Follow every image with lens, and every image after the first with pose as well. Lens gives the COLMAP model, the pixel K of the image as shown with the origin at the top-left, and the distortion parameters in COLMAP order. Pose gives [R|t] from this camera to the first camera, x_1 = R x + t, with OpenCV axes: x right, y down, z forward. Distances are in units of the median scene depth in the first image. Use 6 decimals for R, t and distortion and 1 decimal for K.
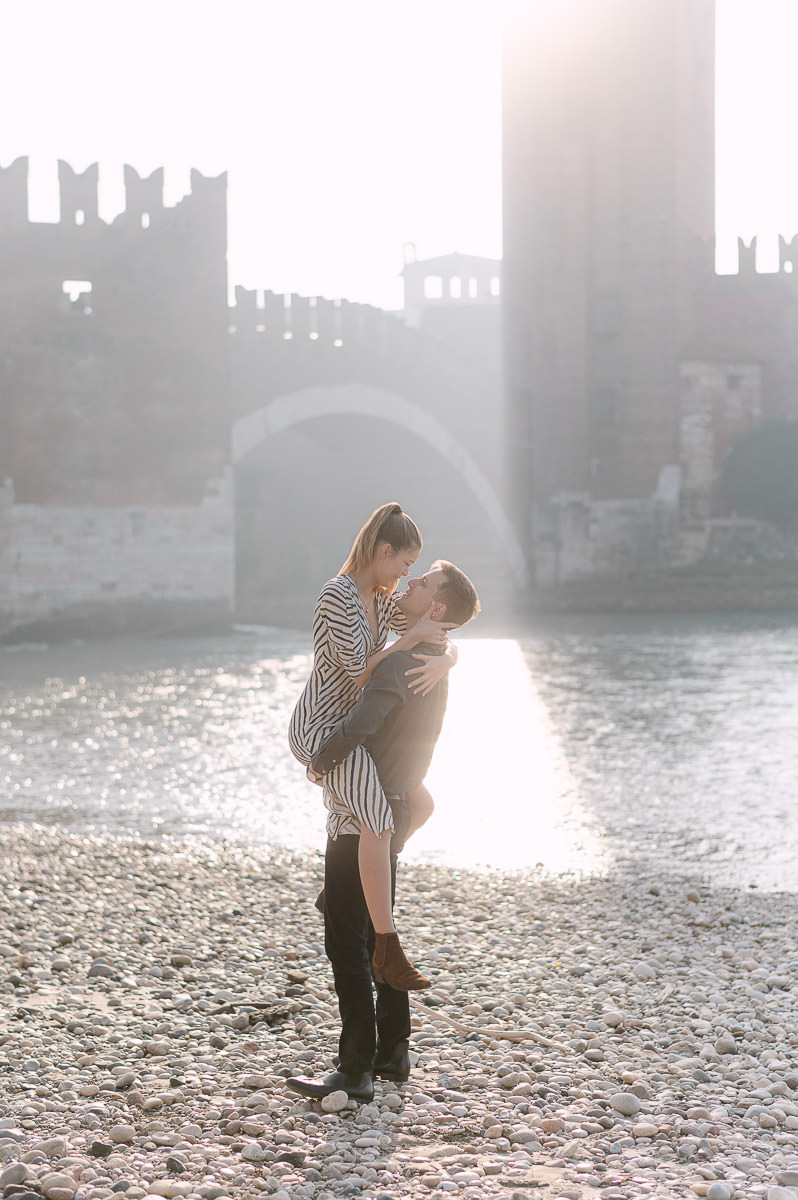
lens RADIAL K [[2031.4, 0, 398.8], [0, 2031.4, 583.0], [0, 0, 1]] dist [0.166373, -0.058193]
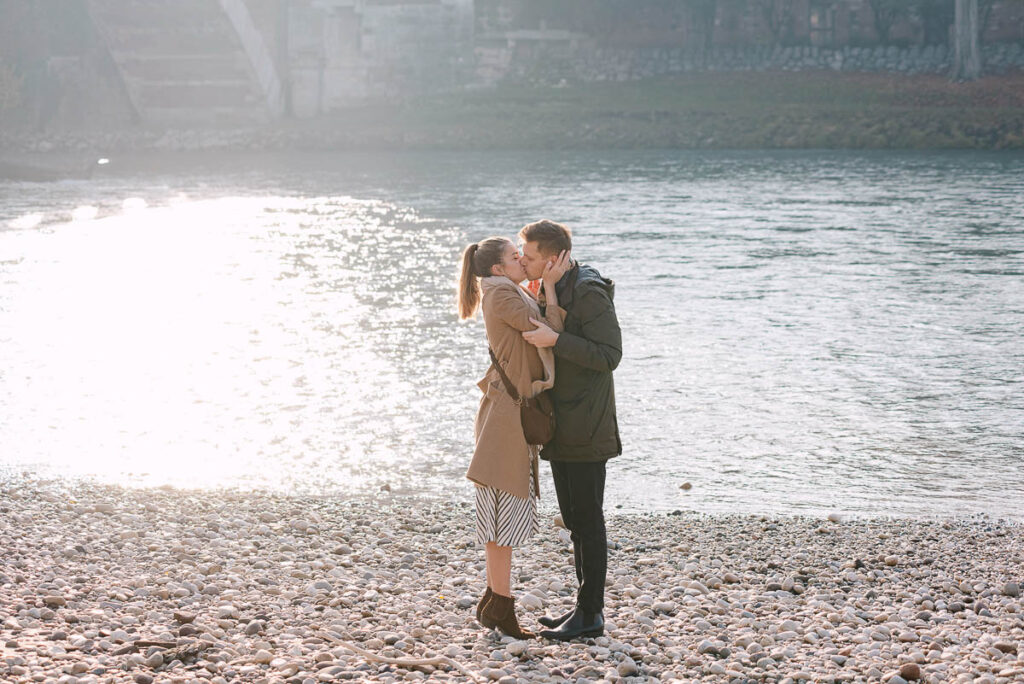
lens RADIAL K [[2719.5, 0, 512.0], [0, 2719.5, 342.0], [0, 0, 1]] dist [-0.154656, -0.455041]
pose [[0.987492, -0.009482, 0.157385, -0.087889], [-0.005144, 0.995722, 0.092259, -0.051737], [-0.157587, -0.091915, 0.983218, -0.254316]]
